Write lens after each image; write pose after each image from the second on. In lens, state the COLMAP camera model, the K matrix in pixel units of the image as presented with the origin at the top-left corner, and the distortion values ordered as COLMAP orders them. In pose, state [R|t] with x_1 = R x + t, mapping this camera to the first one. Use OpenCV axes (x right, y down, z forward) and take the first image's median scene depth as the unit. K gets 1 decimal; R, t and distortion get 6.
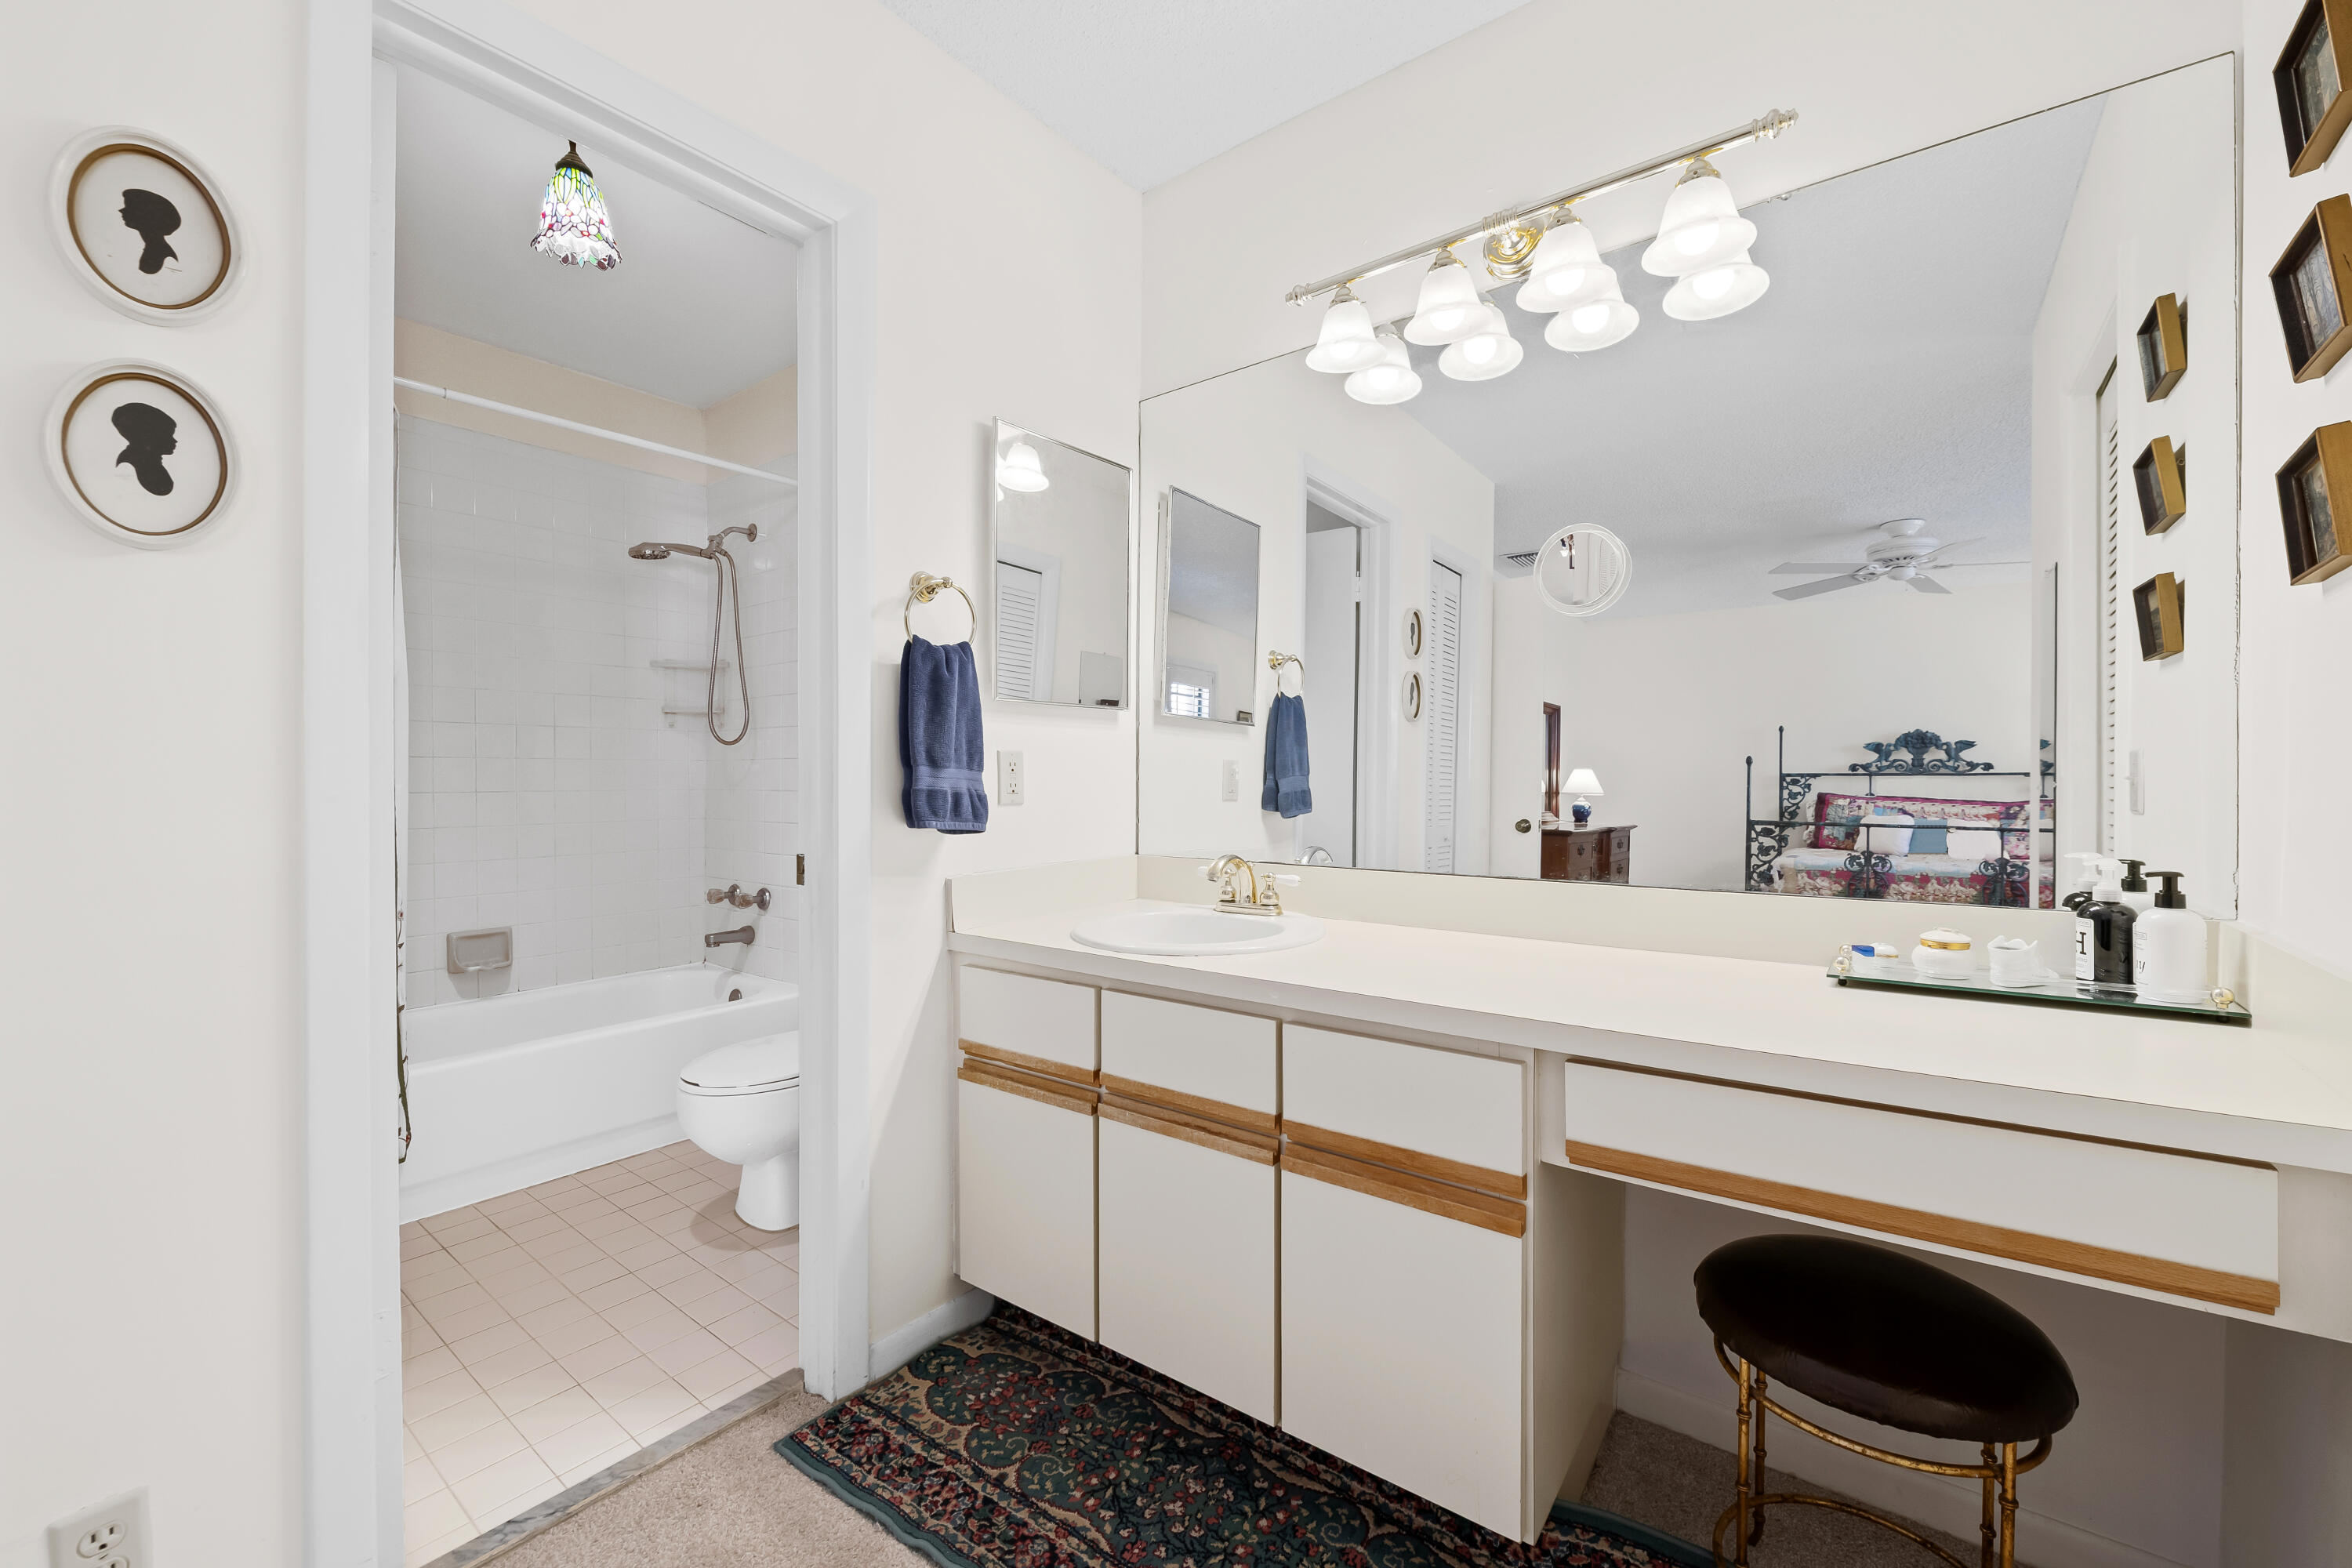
lens RADIAL K [[939.3, 0, 1194.7], [0, 939.3, 790.2], [0, 0, 1]] dist [-0.000963, -0.001350]
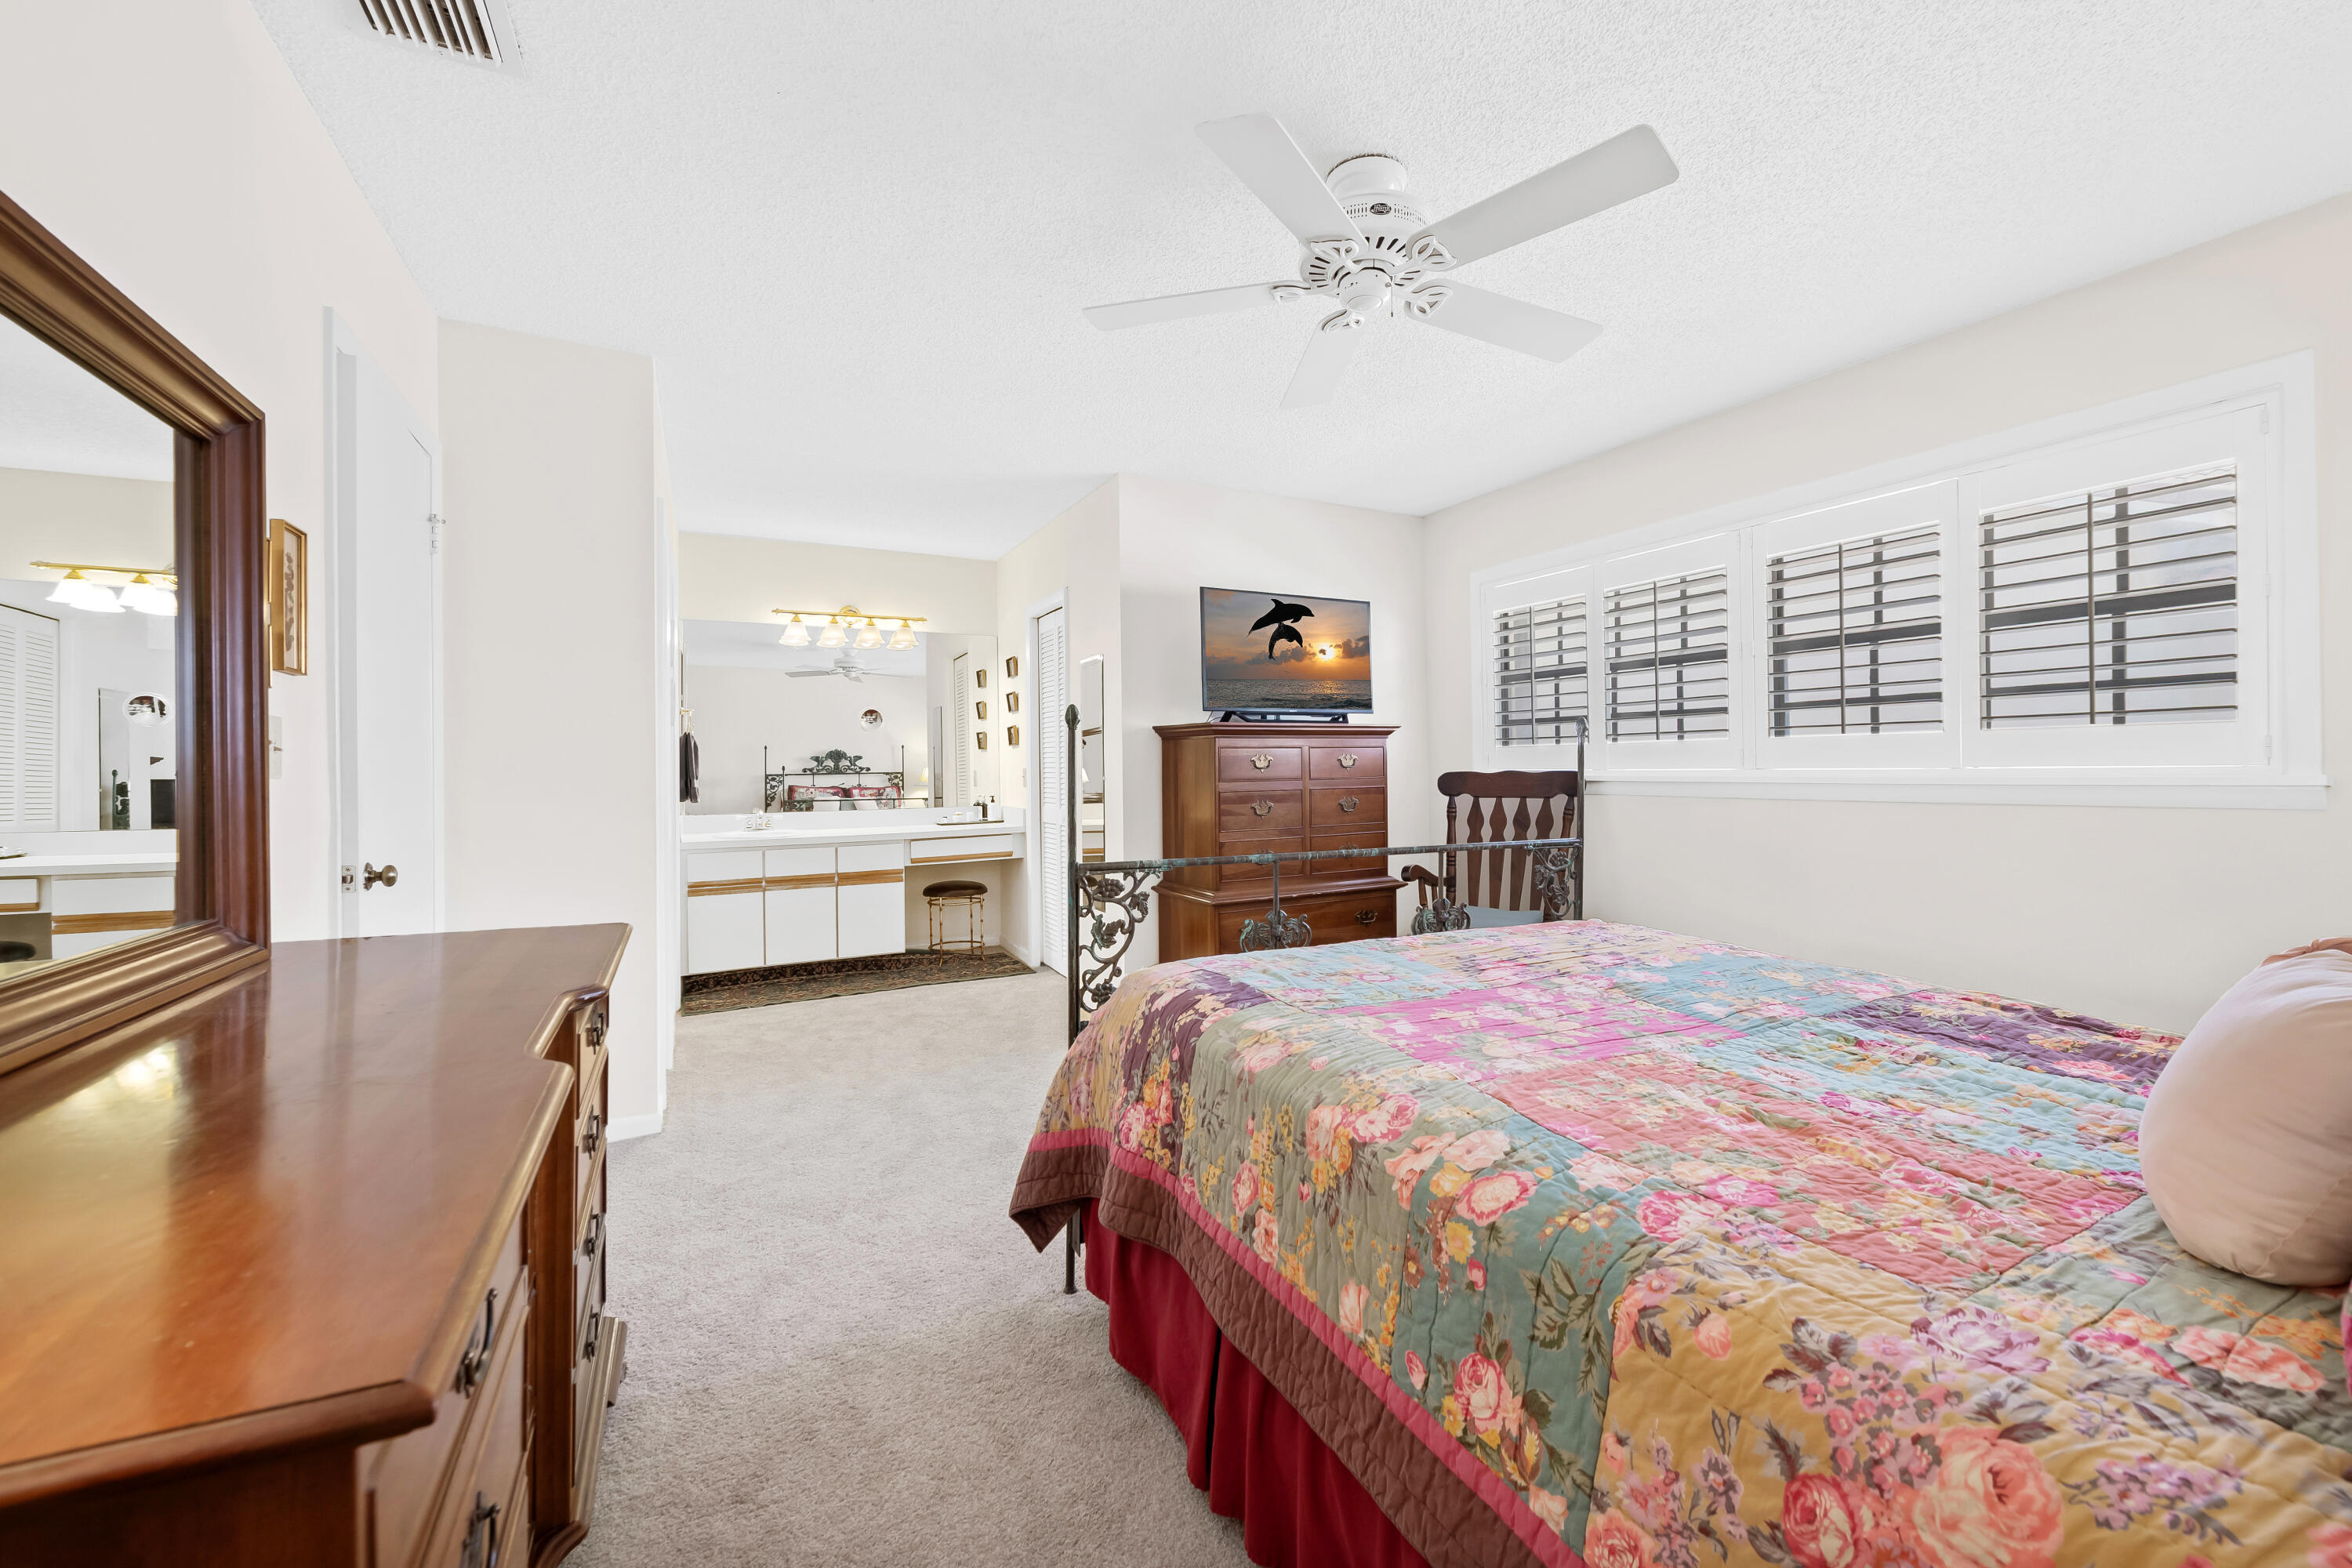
lens RADIAL K [[939.3, 0, 1173.4], [0, 939.3, 771.1], [0, 0, 1]] dist [-0.000963, -0.001350]
pose [[0.451374, -0.006472, 0.892311, -2.217100], [0.020136, 0.999793, -0.002934, -0.015118], [-0.892108, 0.019291, 0.451411, -1.593626]]
